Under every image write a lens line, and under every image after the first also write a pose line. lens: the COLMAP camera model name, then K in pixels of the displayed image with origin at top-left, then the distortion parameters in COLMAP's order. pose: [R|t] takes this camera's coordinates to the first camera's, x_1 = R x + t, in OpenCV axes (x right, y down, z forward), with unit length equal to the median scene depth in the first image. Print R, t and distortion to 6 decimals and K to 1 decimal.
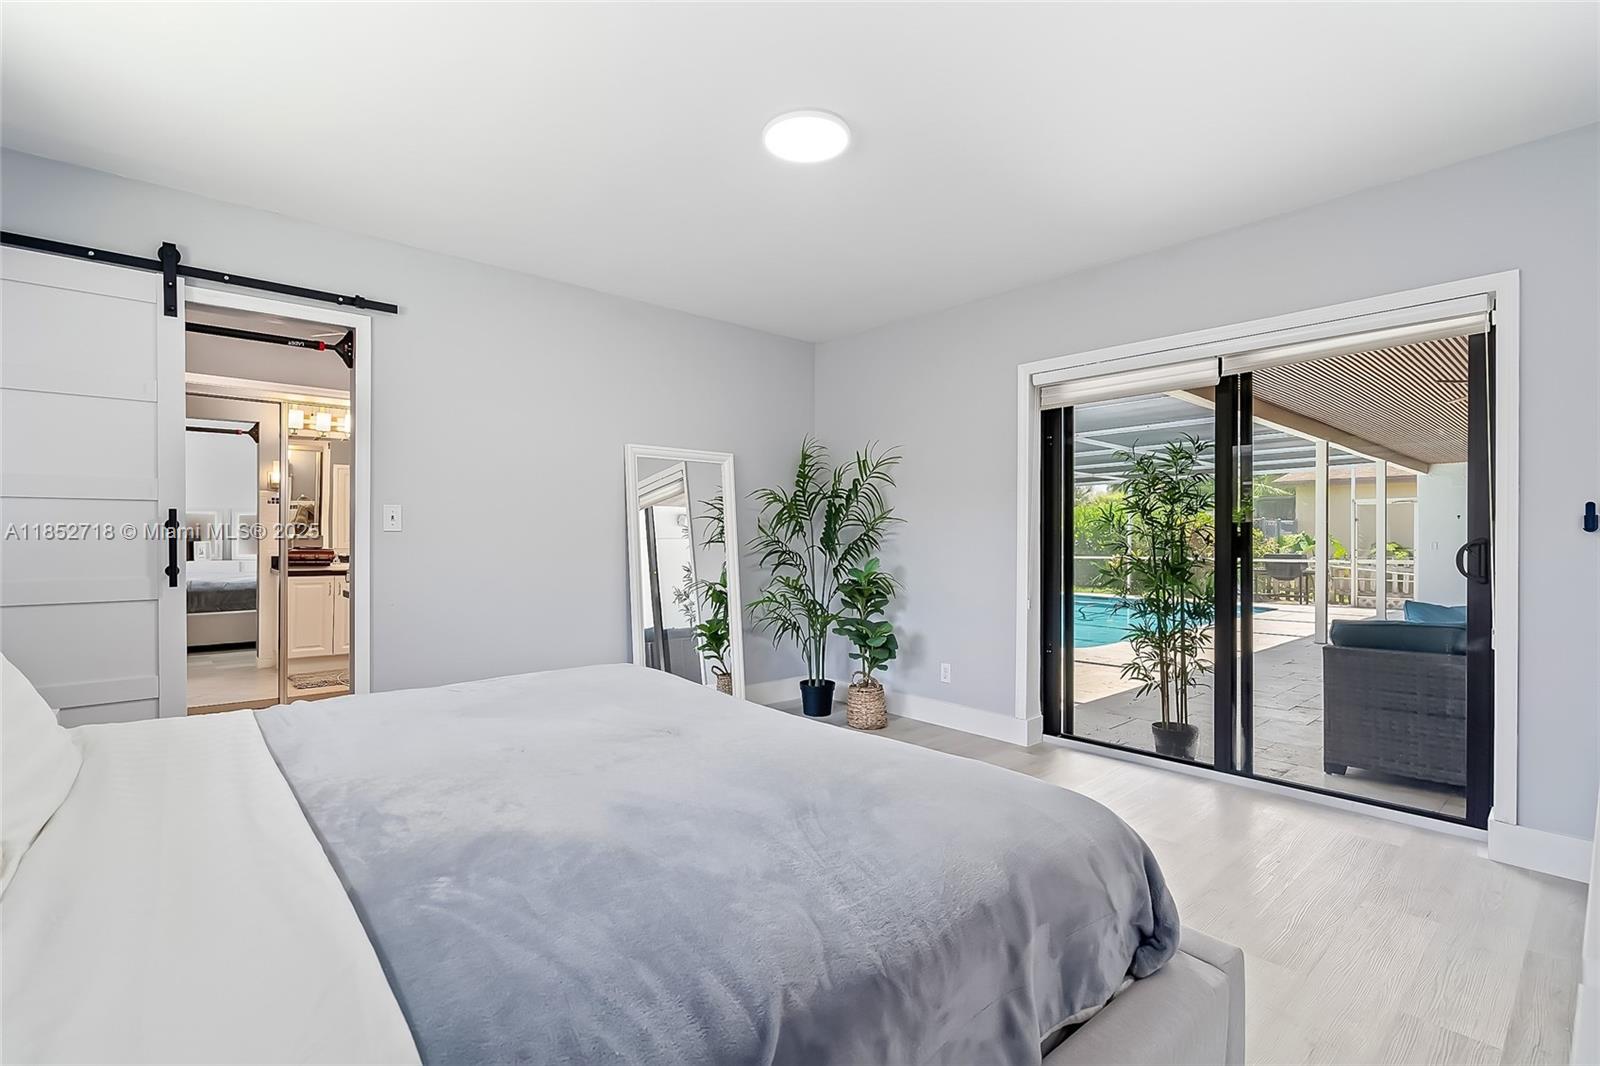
lens RADIAL K [[735.2, 0, 800.0], [0, 735.2, 533.0], [0, 0, 1]] dist [0.000159, -0.000031]
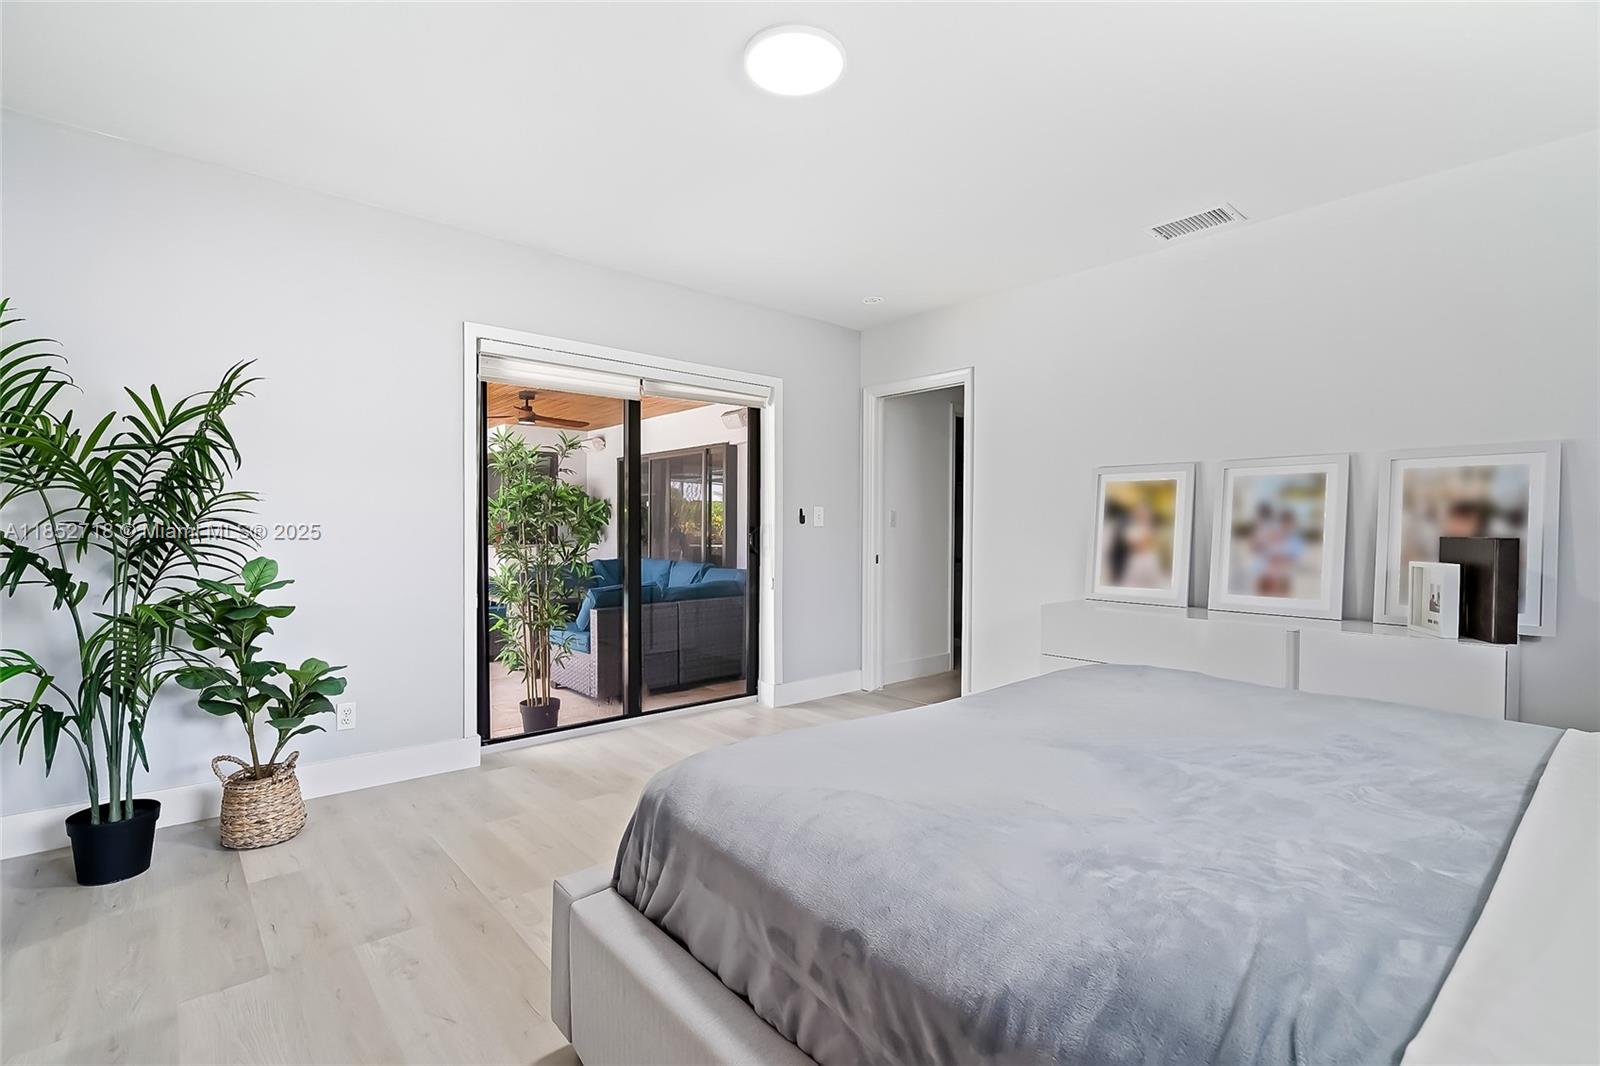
lens RADIAL K [[735.2, 0, 800.0], [0, 735.2, 533.0], [0, 0, 1]] dist [0.000159, -0.000031]
pose [[0.006431, -0.011527, 0.999913, -0.559720], [-0.011581, 0.999866, 0.011601, 0.000233], [-0.999912, -0.011654, 0.006297, 0.618470]]
